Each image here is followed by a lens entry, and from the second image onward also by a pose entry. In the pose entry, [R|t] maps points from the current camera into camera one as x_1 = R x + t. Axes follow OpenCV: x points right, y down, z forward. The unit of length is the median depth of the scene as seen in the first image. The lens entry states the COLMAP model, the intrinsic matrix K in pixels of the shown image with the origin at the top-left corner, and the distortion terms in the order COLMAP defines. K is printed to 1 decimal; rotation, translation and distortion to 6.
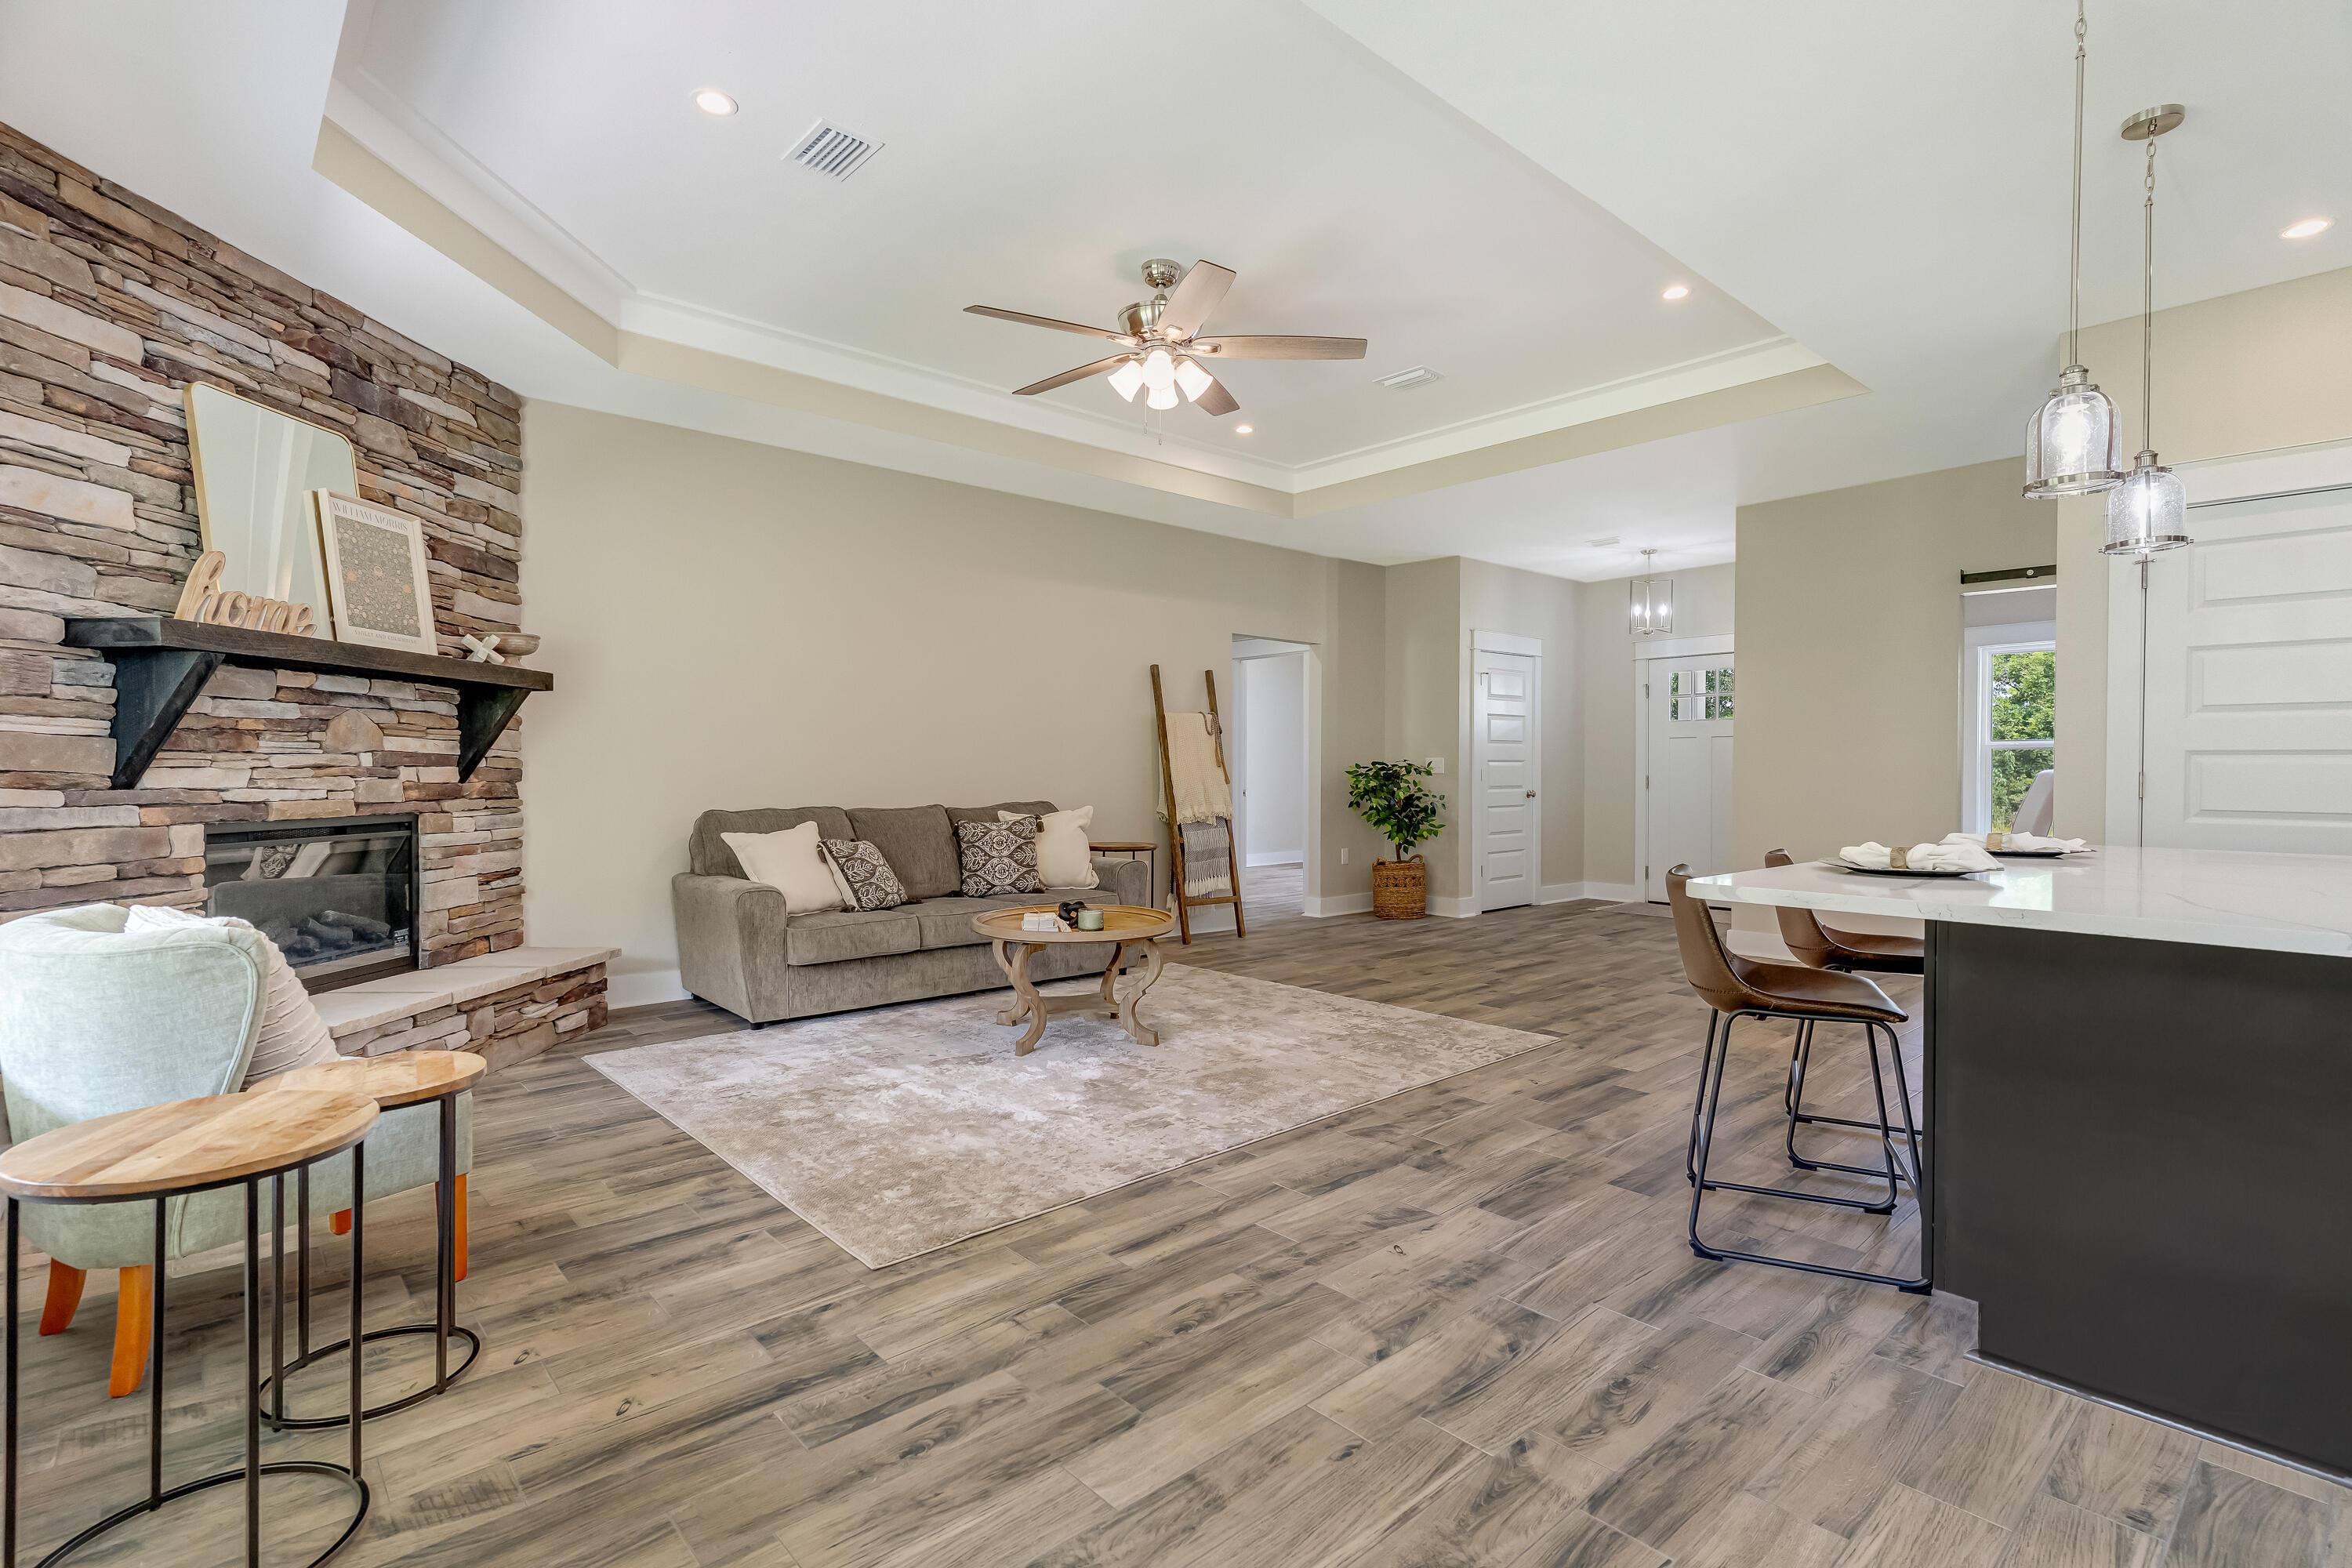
lens RADIAL K [[1122.7, 0, 1166.1], [0, 1122.7, 783.8], [0, 0, 1]] dist [-0.001089, 0.002133]
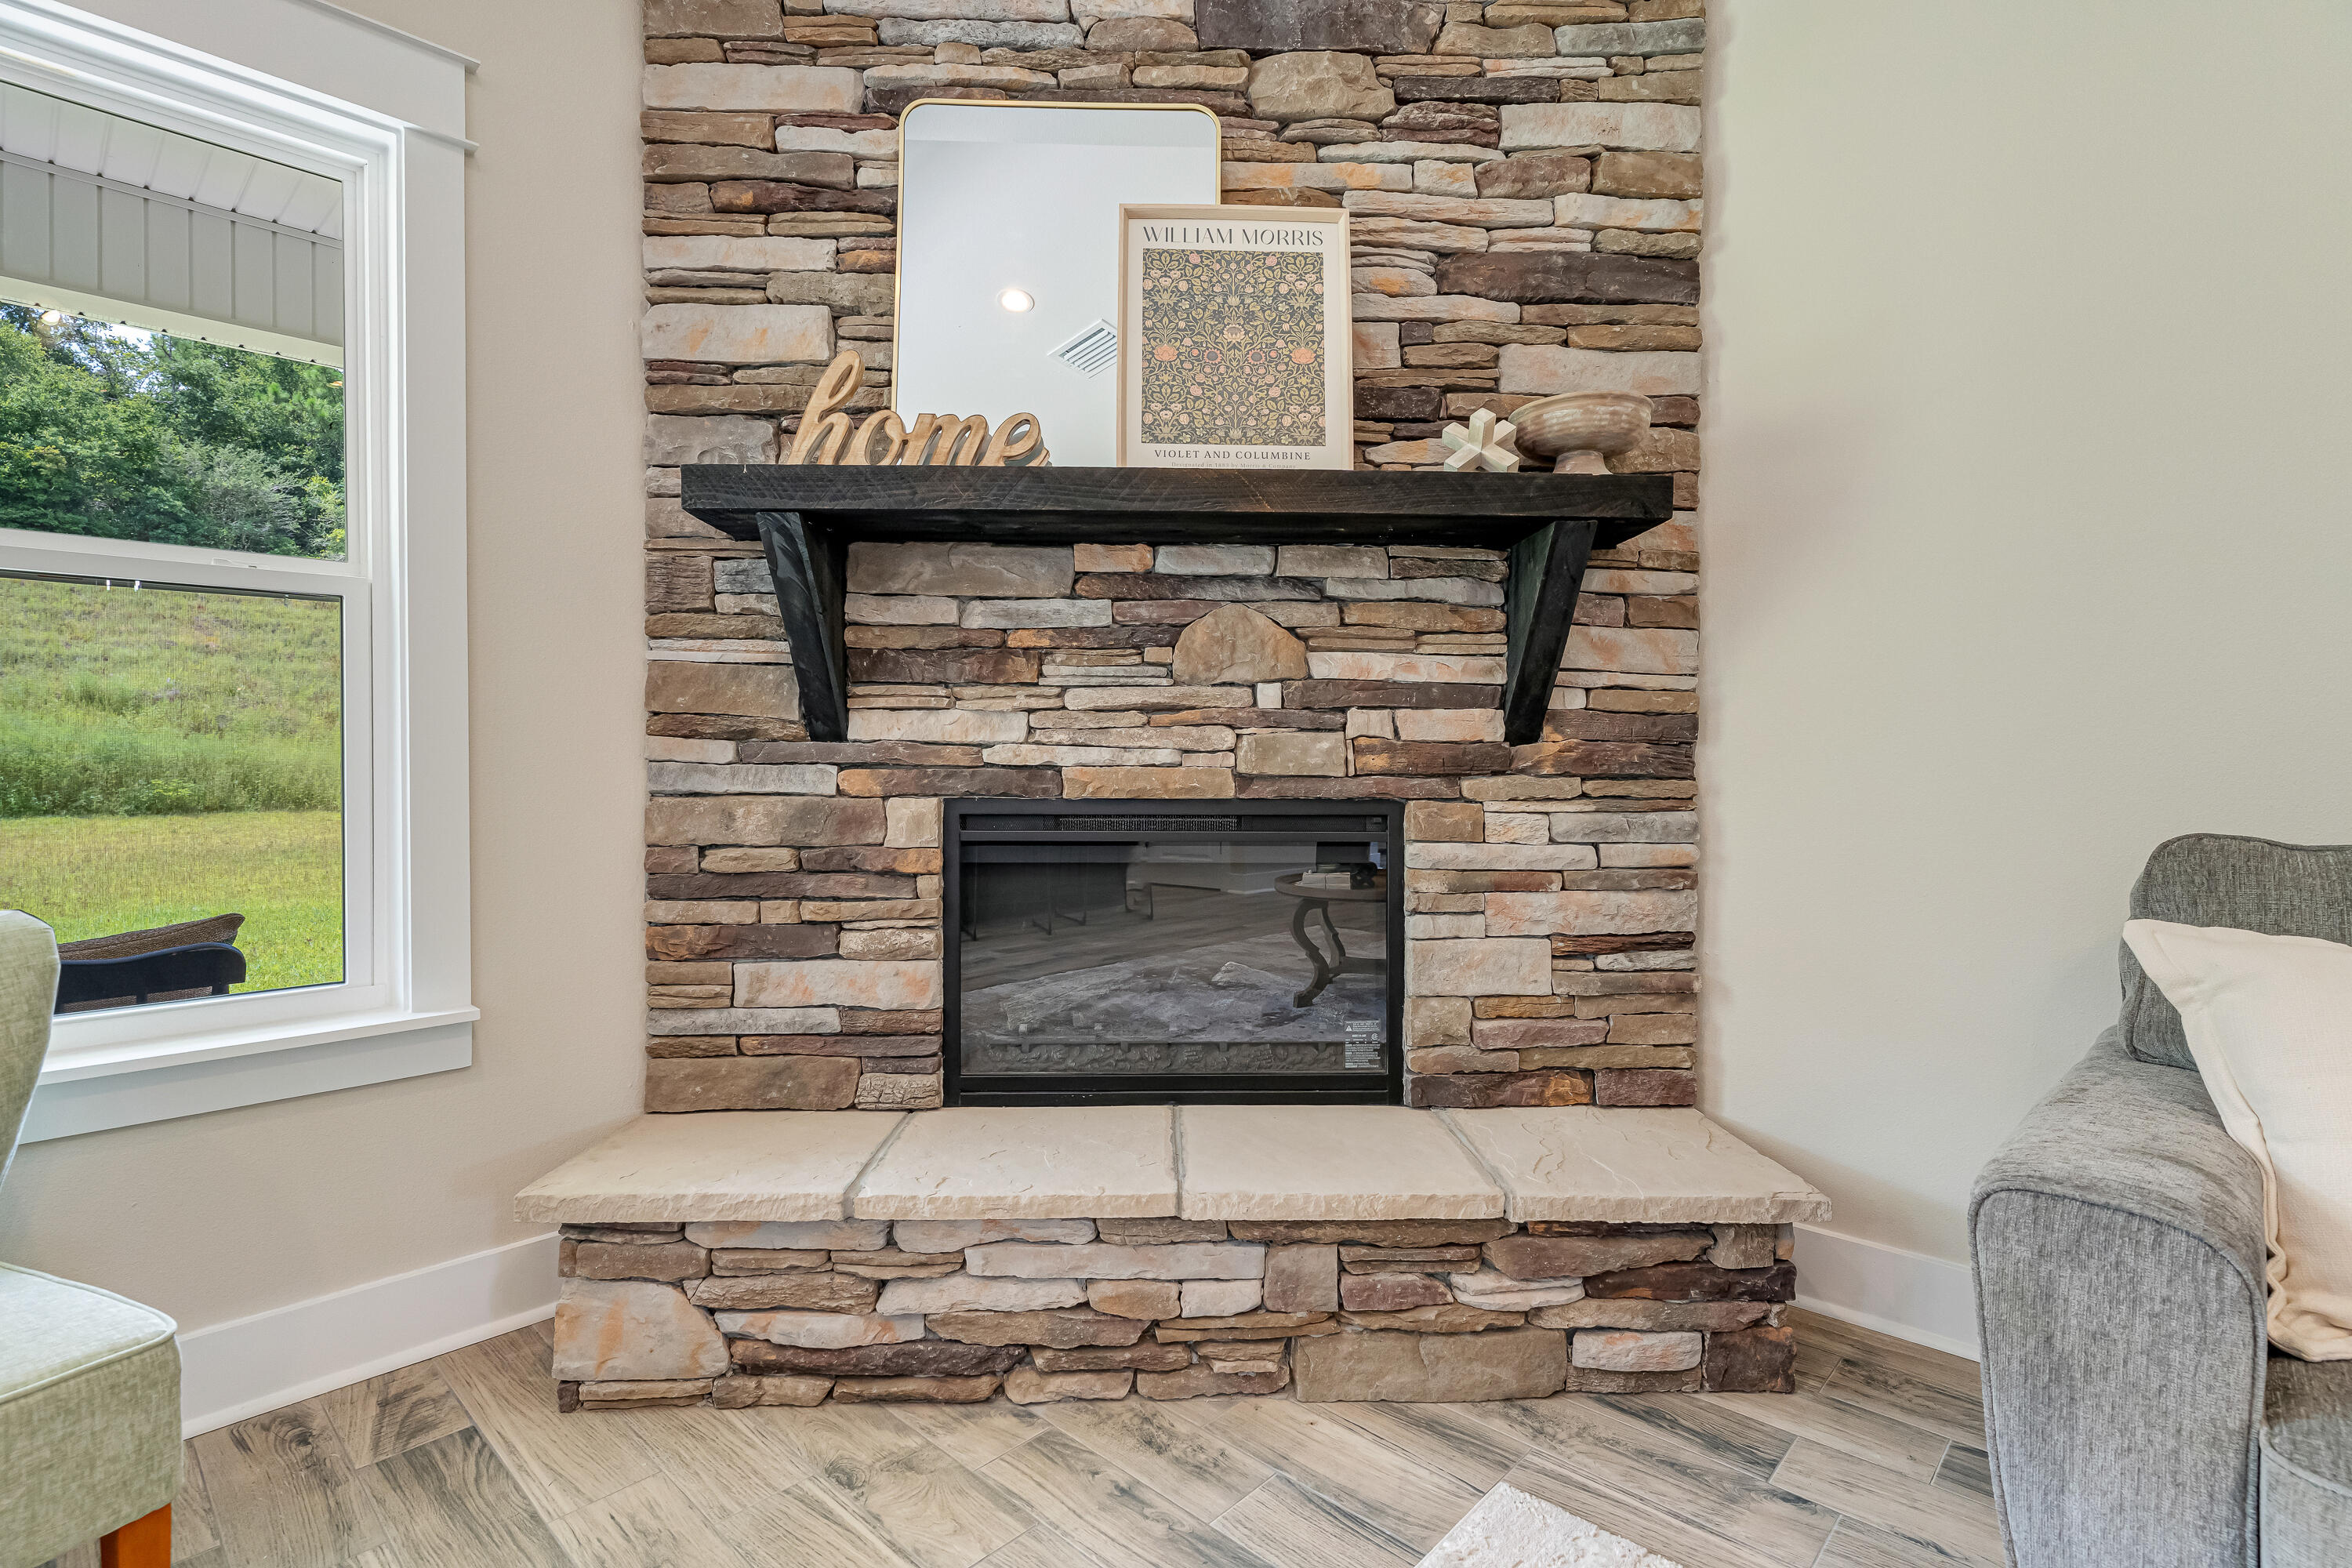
lens RADIAL K [[1122.7, 0, 1178.6], [0, 1122.7, 761.6], [0, 0, 1]] dist [-0.001089, 0.002133]
pose [[0.094996, 0.005407, -0.995463, -0.174235], [-0.016051, 0.999864, 0.003899, 0.008895], [0.995348, 0.015608, 0.095070, 0.893806]]
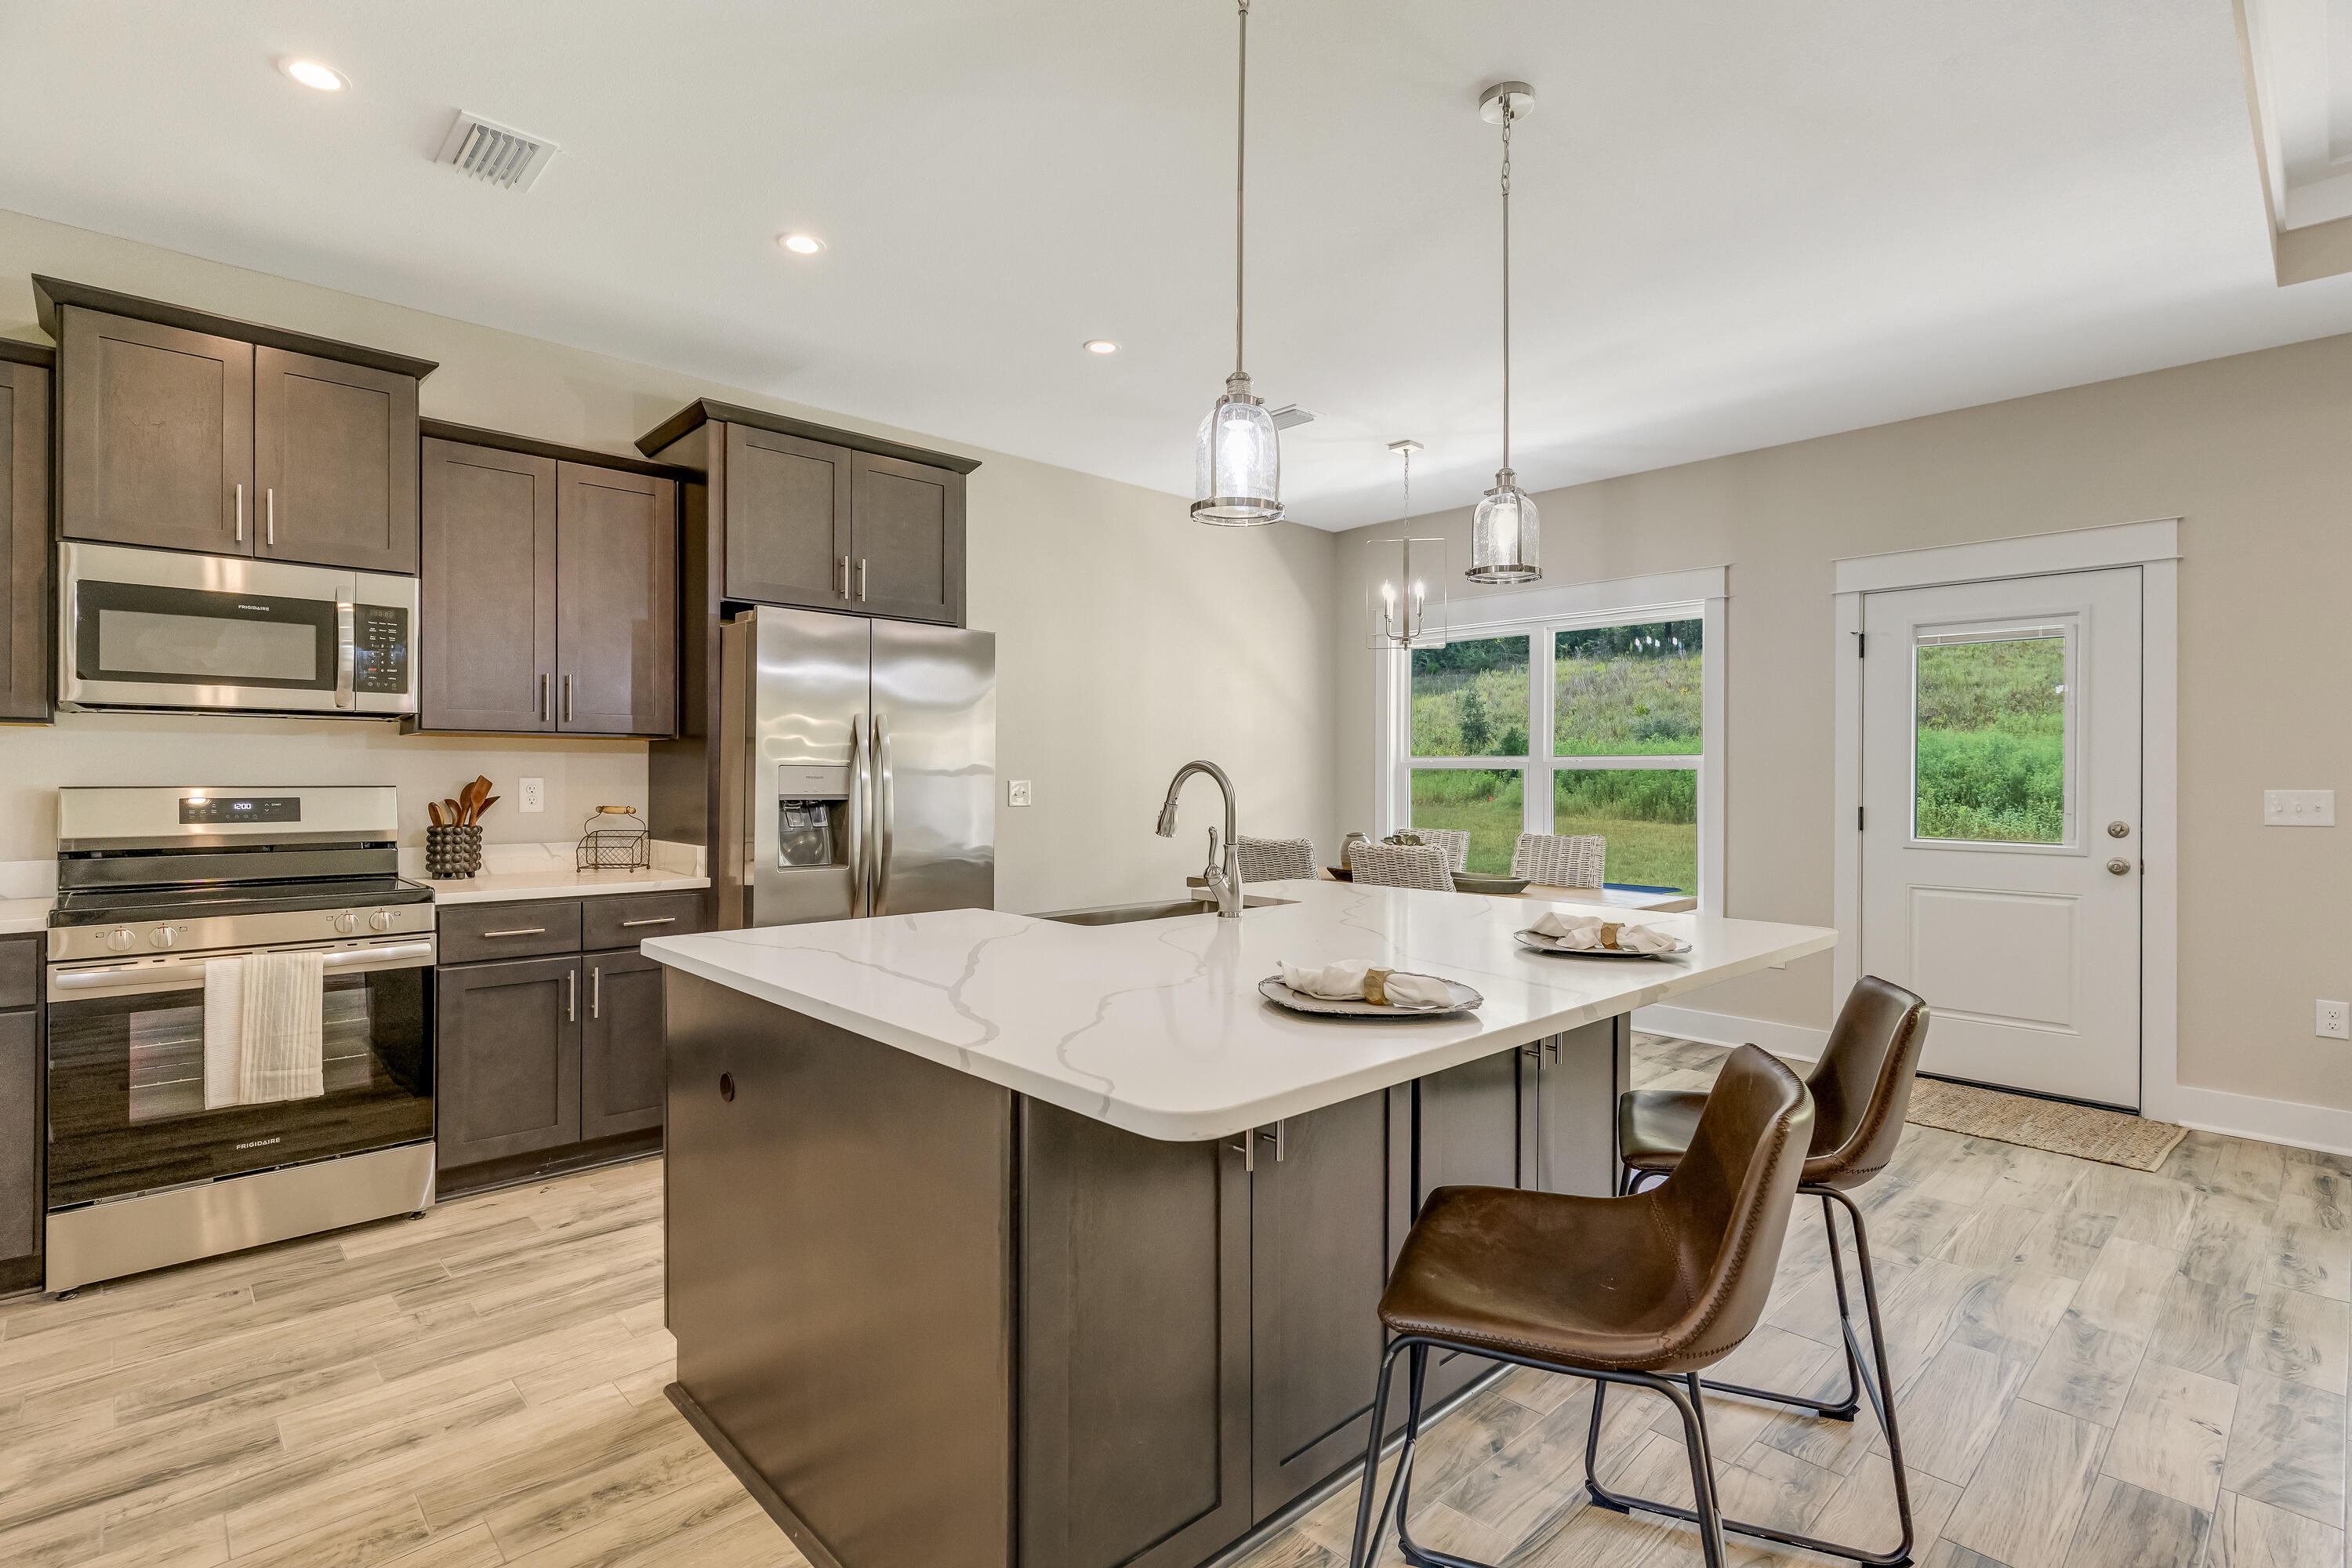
lens RADIAL K [[1122.7, 0, 1181.9], [0, 1122.7, 769.8], [0, 0, 1]] dist [-0.001089, 0.002133]
pose [[-0.999277, -0.007854, -0.037205, 0.629561], [-0.008327, 0.999886, 0.012570, -0.045714], [0.037102, 0.012871, -0.999229, 1.133434]]
